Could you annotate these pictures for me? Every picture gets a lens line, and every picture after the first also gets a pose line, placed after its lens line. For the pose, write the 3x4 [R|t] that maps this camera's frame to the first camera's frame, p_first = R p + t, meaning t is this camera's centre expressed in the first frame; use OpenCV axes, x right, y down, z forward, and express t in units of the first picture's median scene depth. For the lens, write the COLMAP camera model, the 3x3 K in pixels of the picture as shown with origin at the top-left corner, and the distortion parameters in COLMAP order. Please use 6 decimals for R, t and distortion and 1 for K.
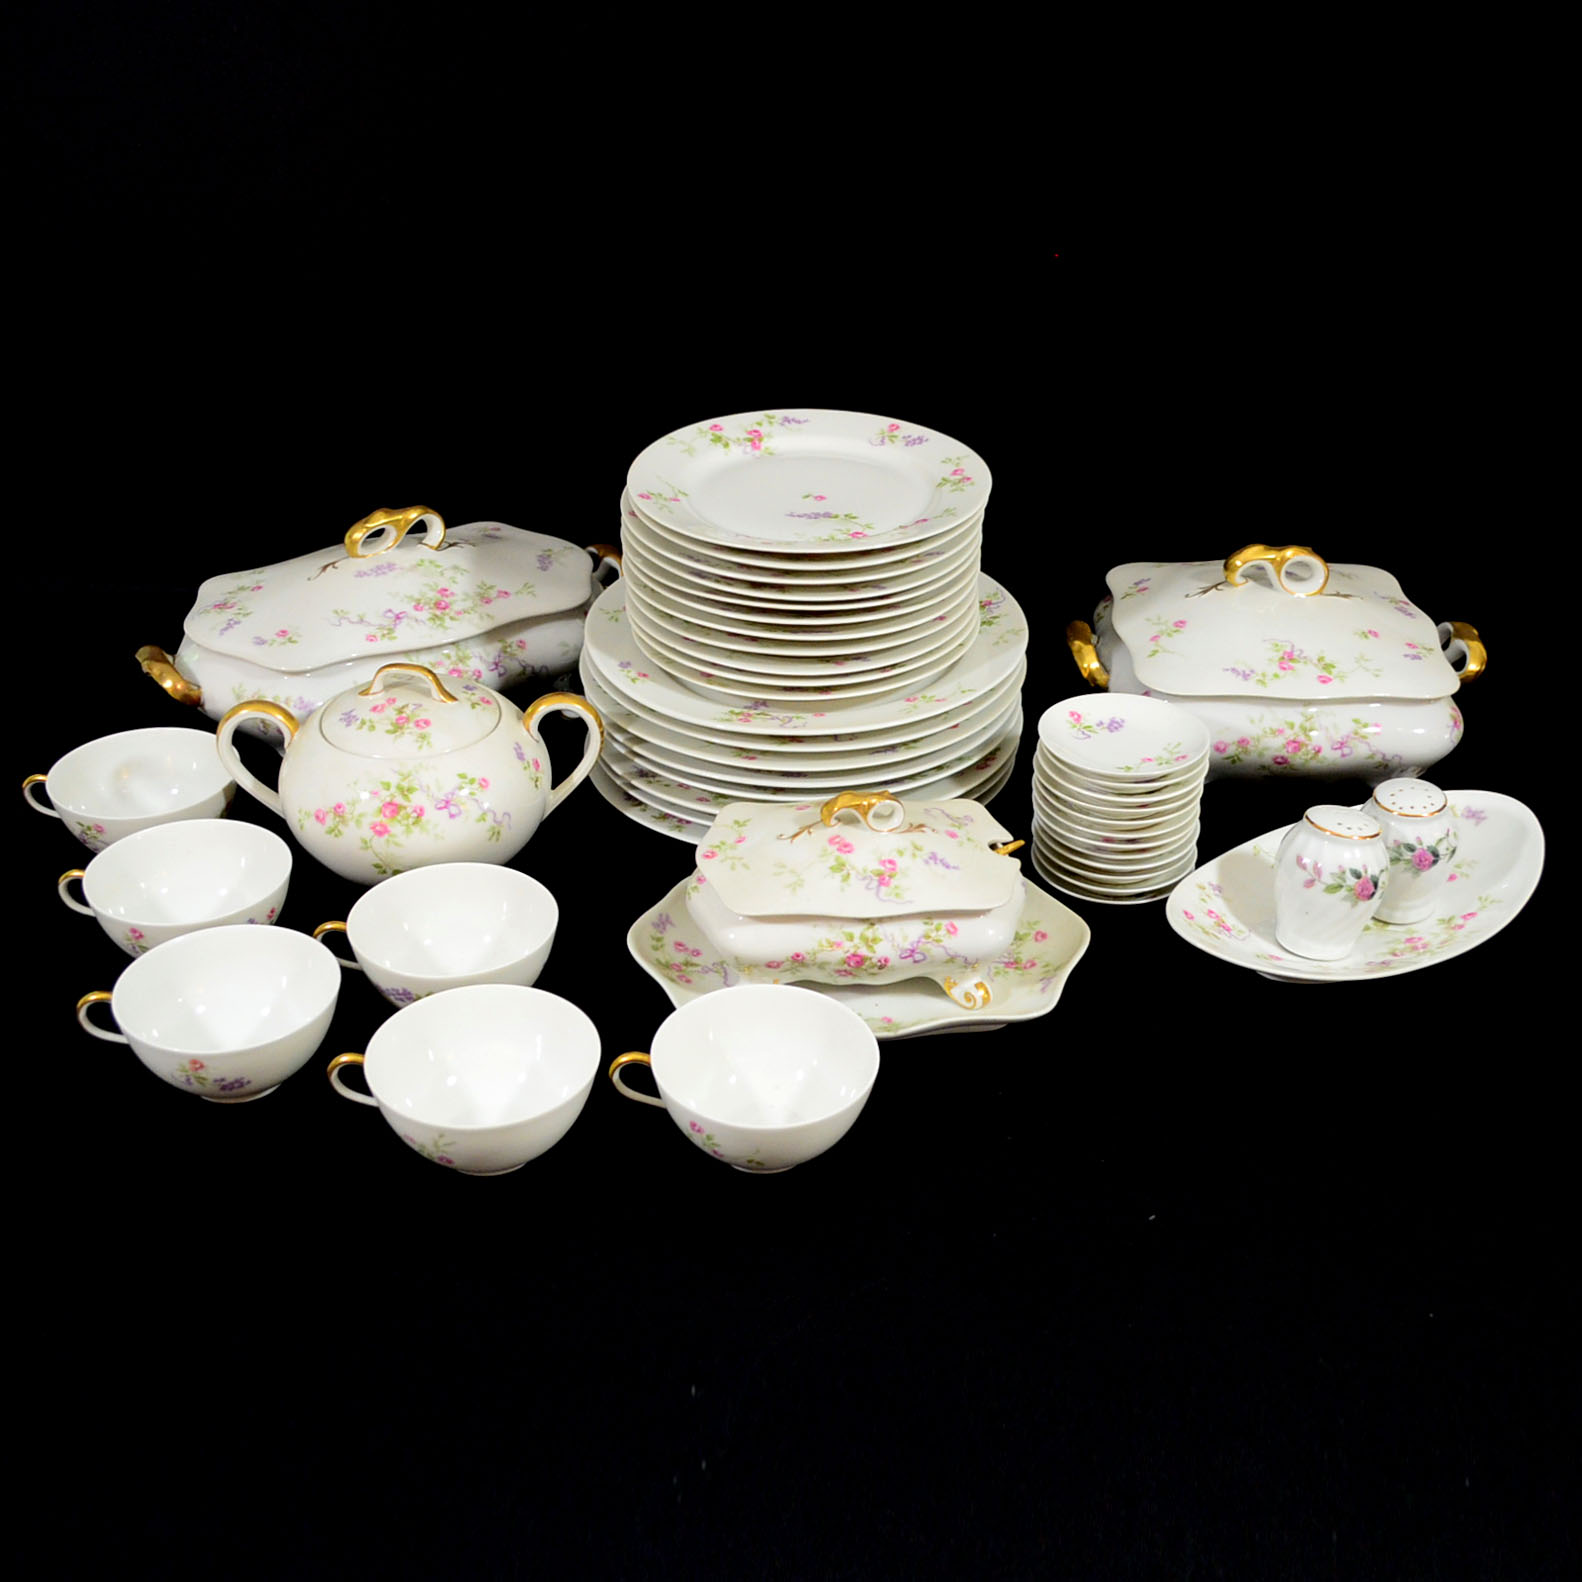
lens RADIAL K [[1890.8, 0, 811.6], [0, 1890.8, 790.2], [0, 0, 1]] dist [-0.016678, -0.014477]
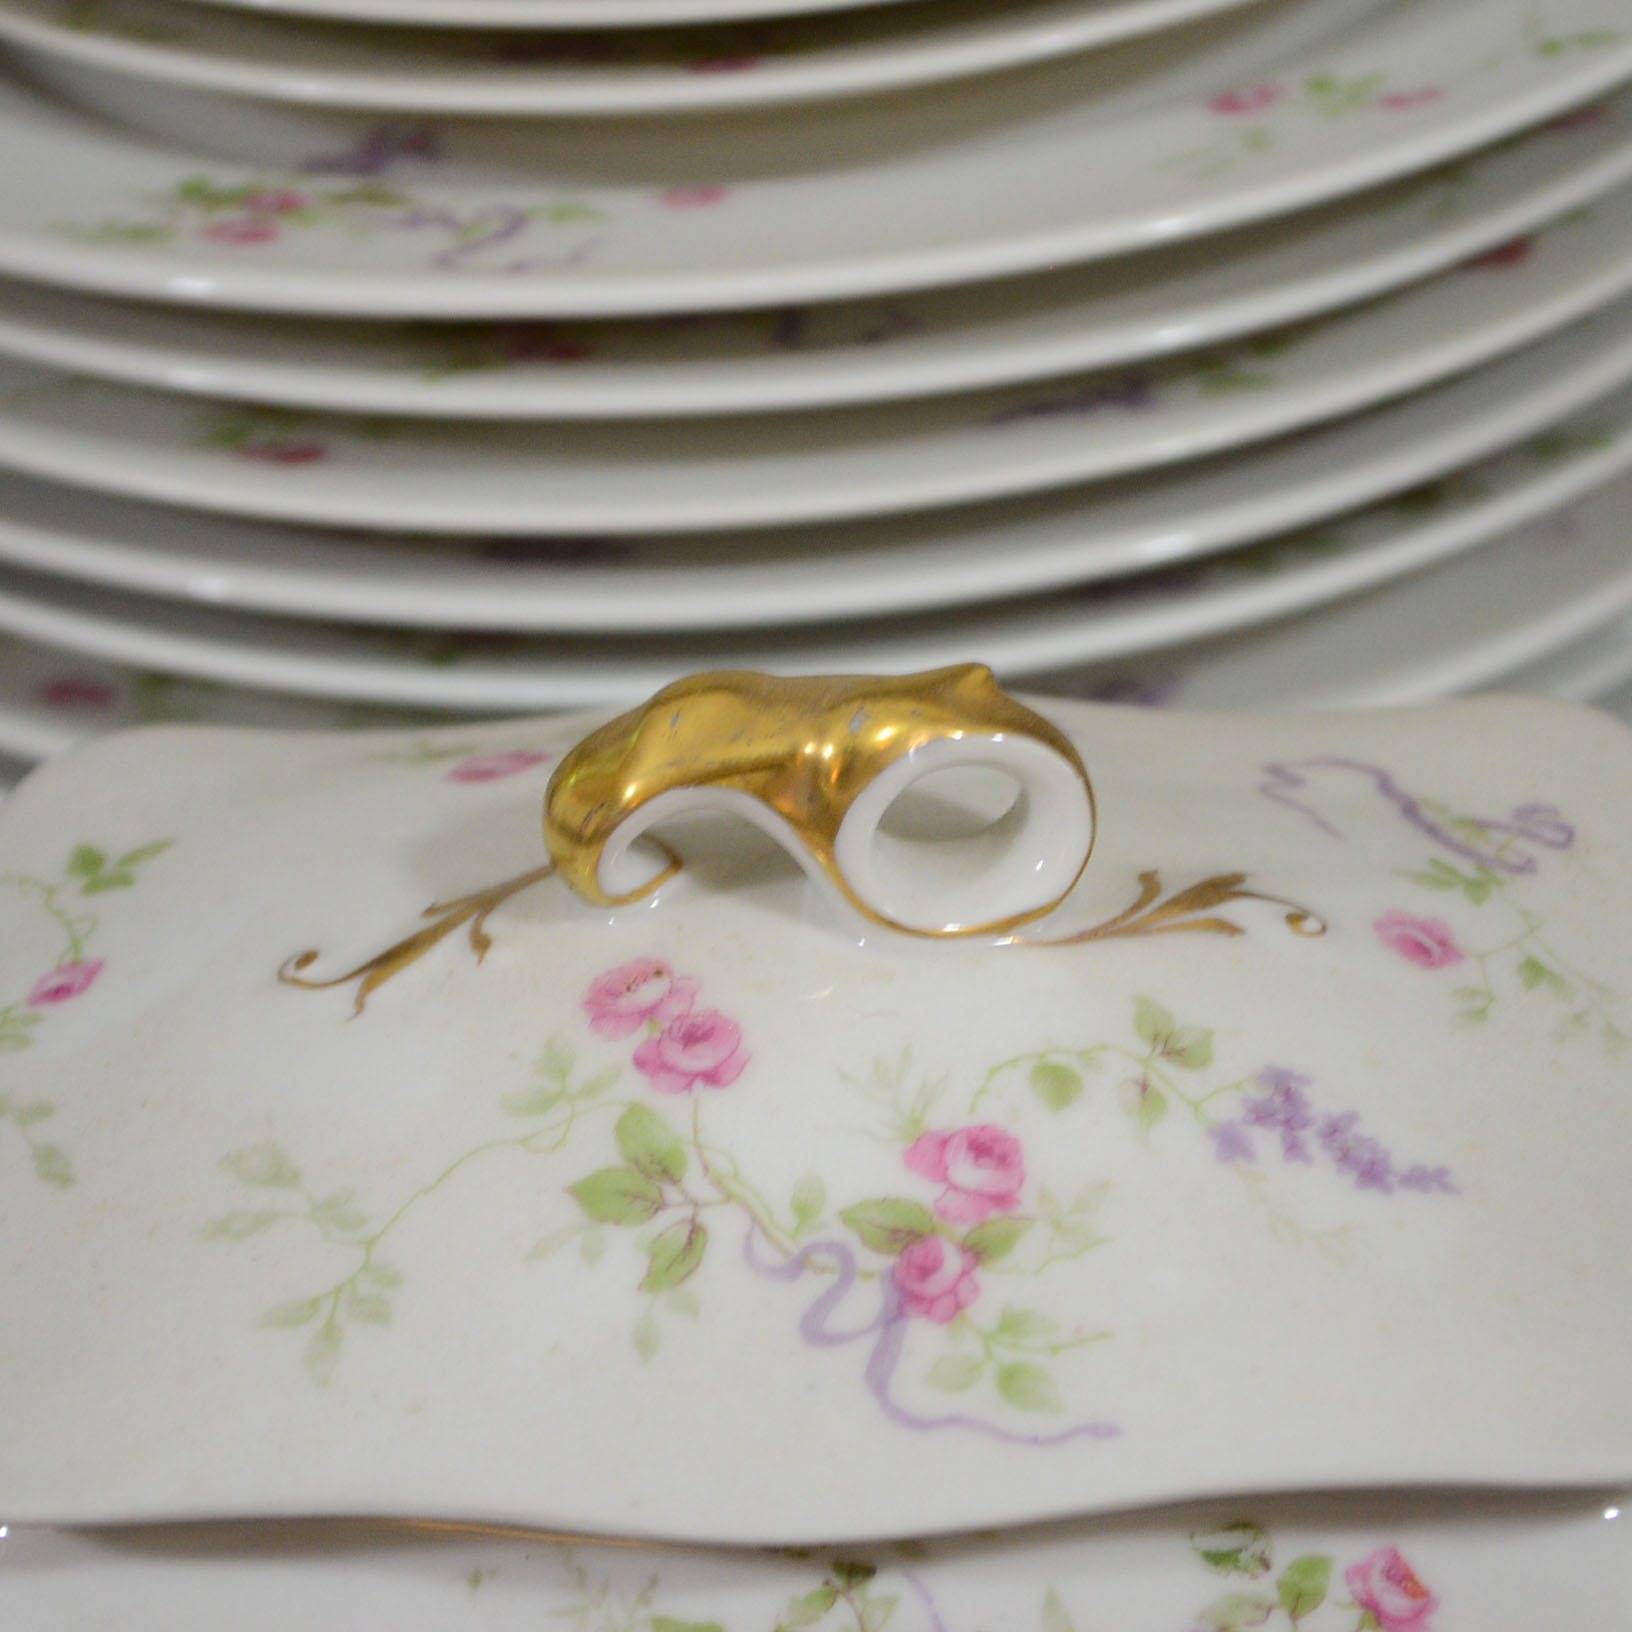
lens RADIAL K [[5502.9, 0, 816.0], [0, 5502.9, 816.0], [0, 0, 1]] dist [0.010391, -0.650843]
pose [[0.995027, -0.004555, -0.099501, 0.066107], [0.009926, 0.998516, 0.053555, -0.010806], [0.099109, -0.054276, 0.993595, 0.520054]]
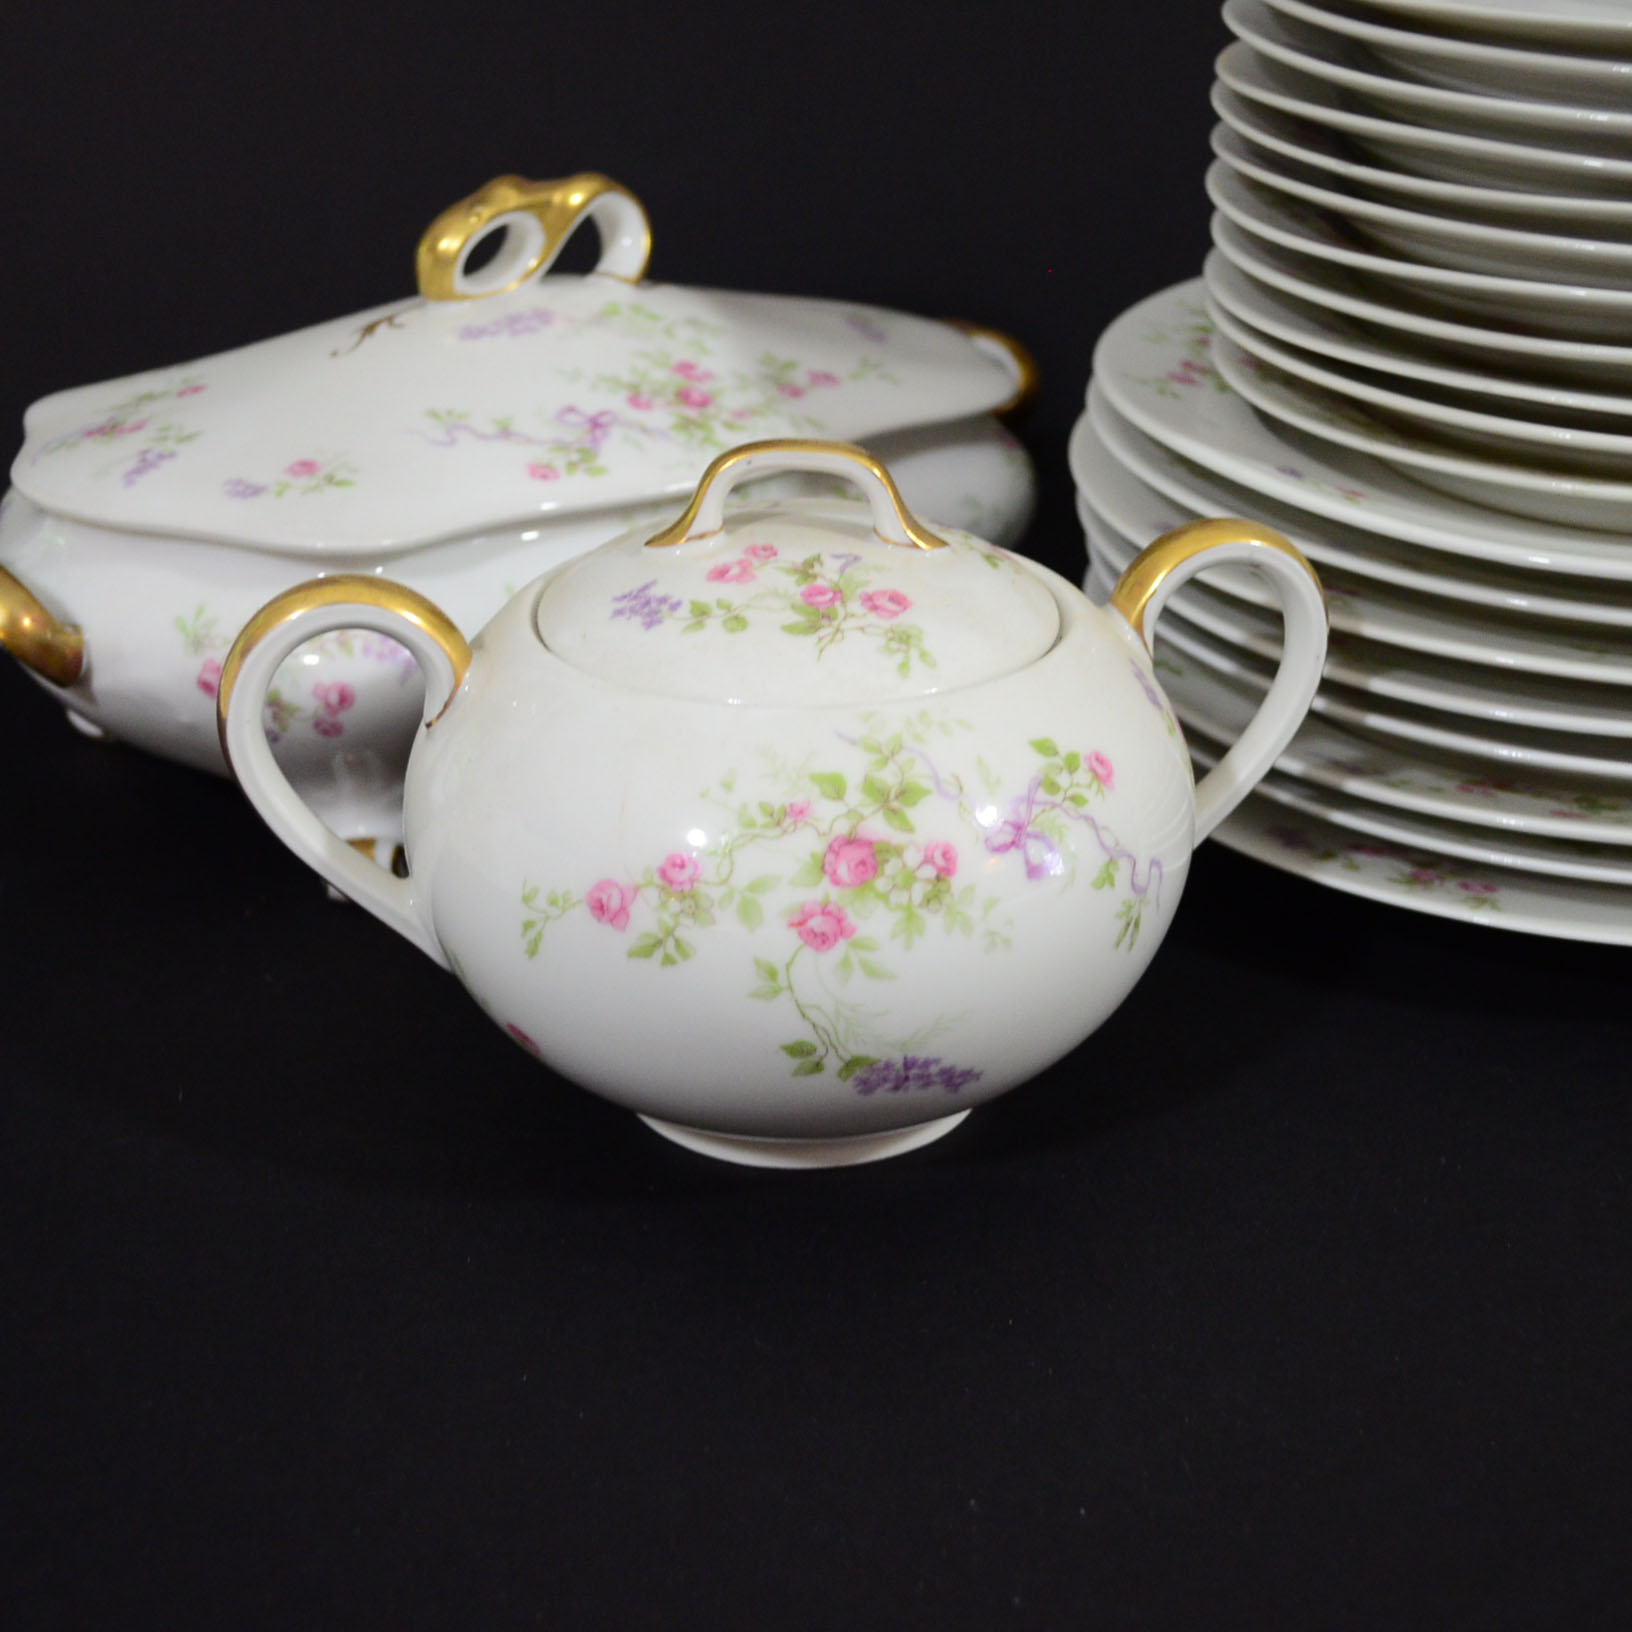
lens RADIAL K [[2412.8, 0, 822.9], [0, 2412.8, 836.0], [0, 0, 1]] dist [-0.012192, -0.011486]
pose [[0.991989, -0.065531, 0.107995, -0.261834], [0.073579, 0.994665, -0.072308, 0.033509], [-0.102681, 0.079675, 0.991518, 0.587912]]
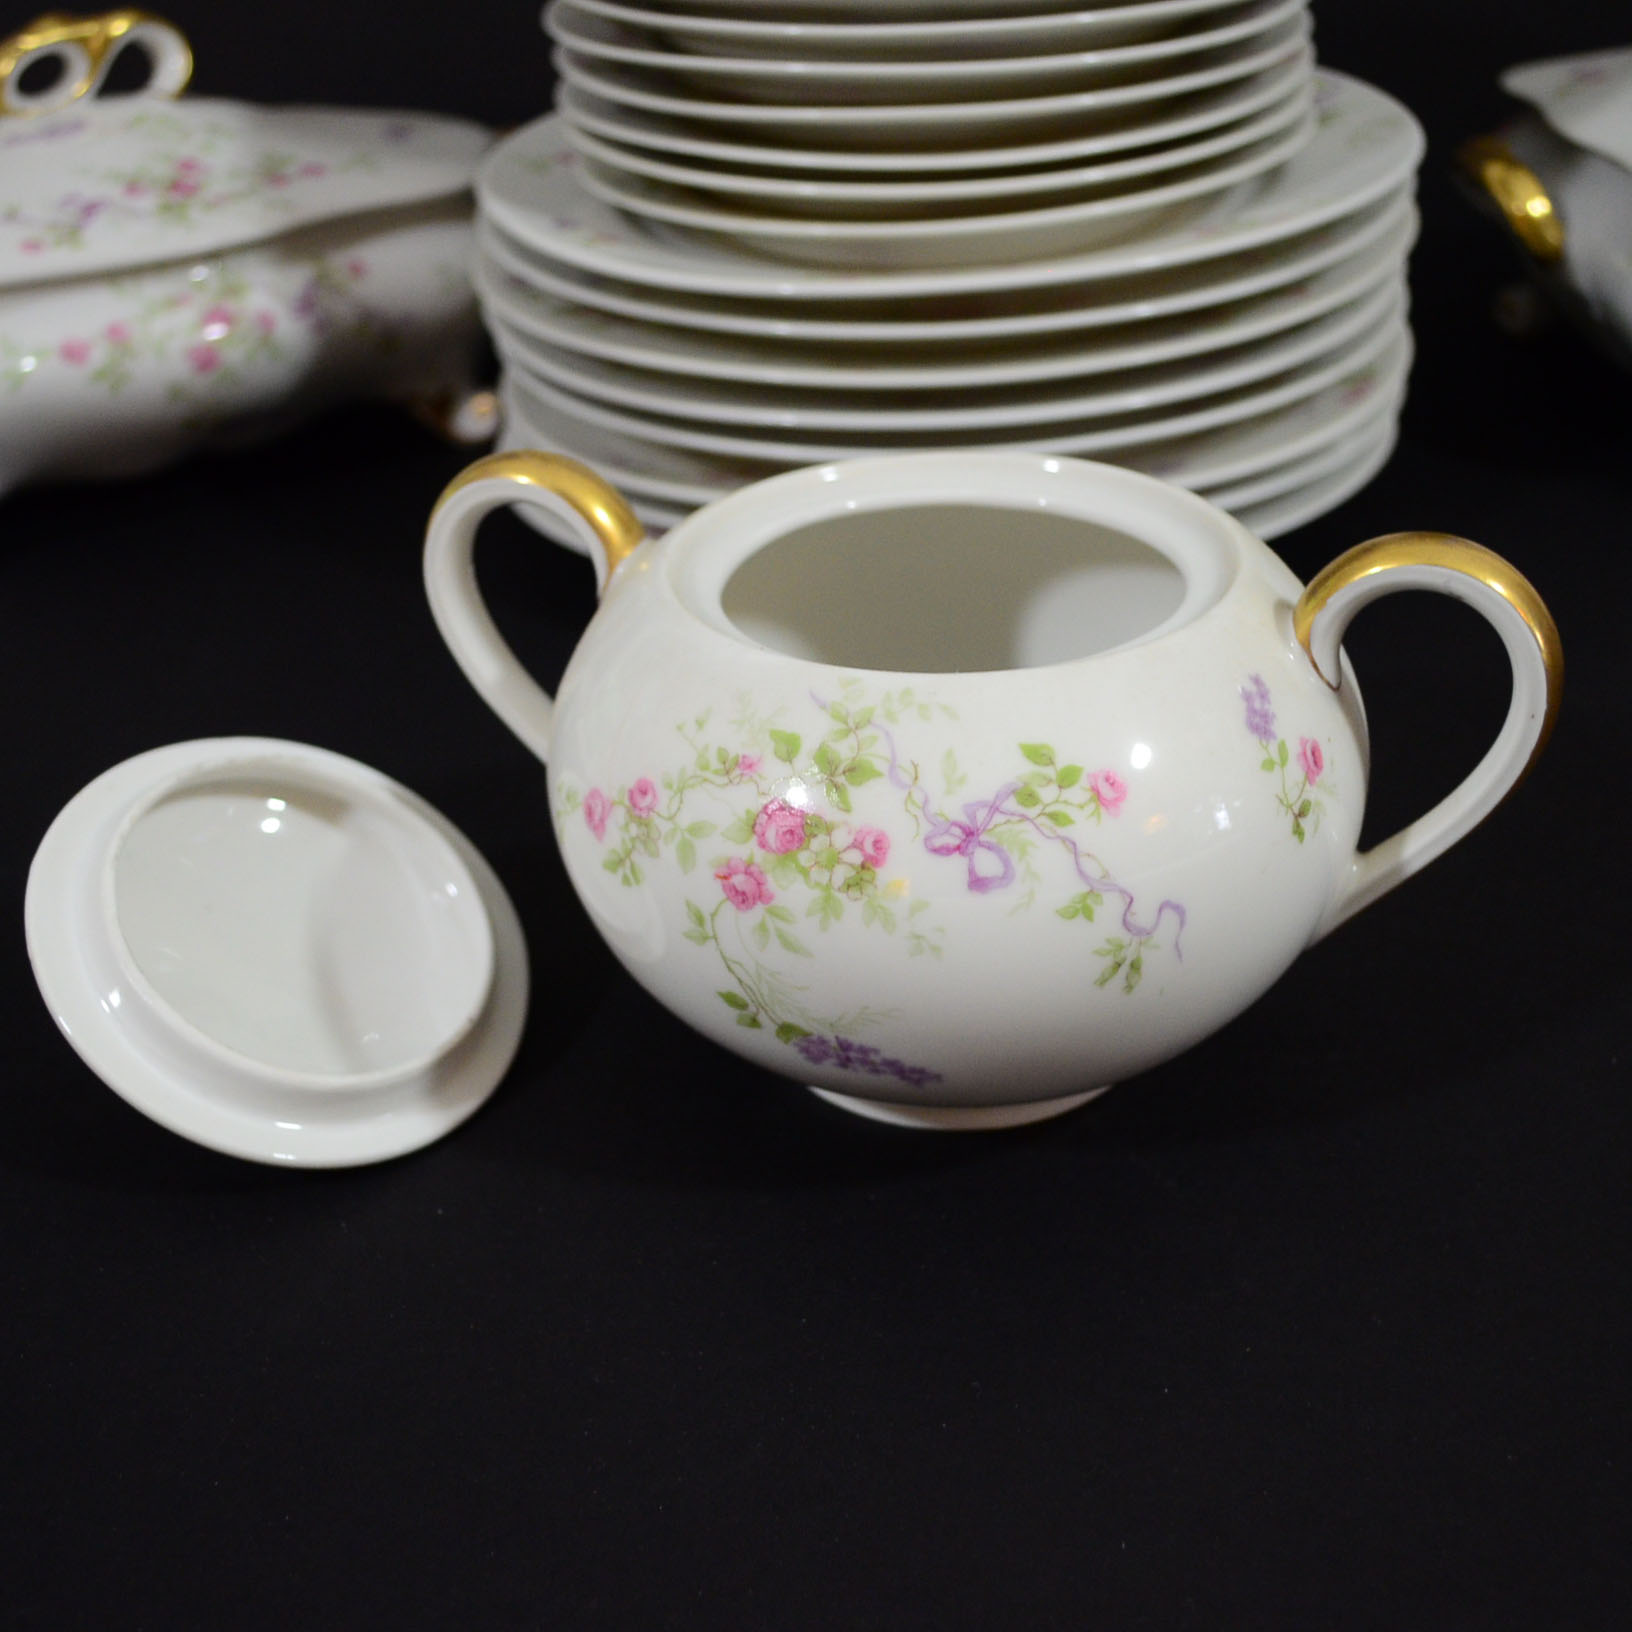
lens RADIAL K [[2238.8, 0, 816.0], [0, 2238.8, 816.0], [0, 0, 1]] dist [-0.027513, 0.037863]
pose [[0.898268, 0.161550, -0.408676, -0.071319], [-0.162744, 0.986146, 0.032113, -0.003525], [0.408202, 0.037664, 0.912114, 0.657324]]
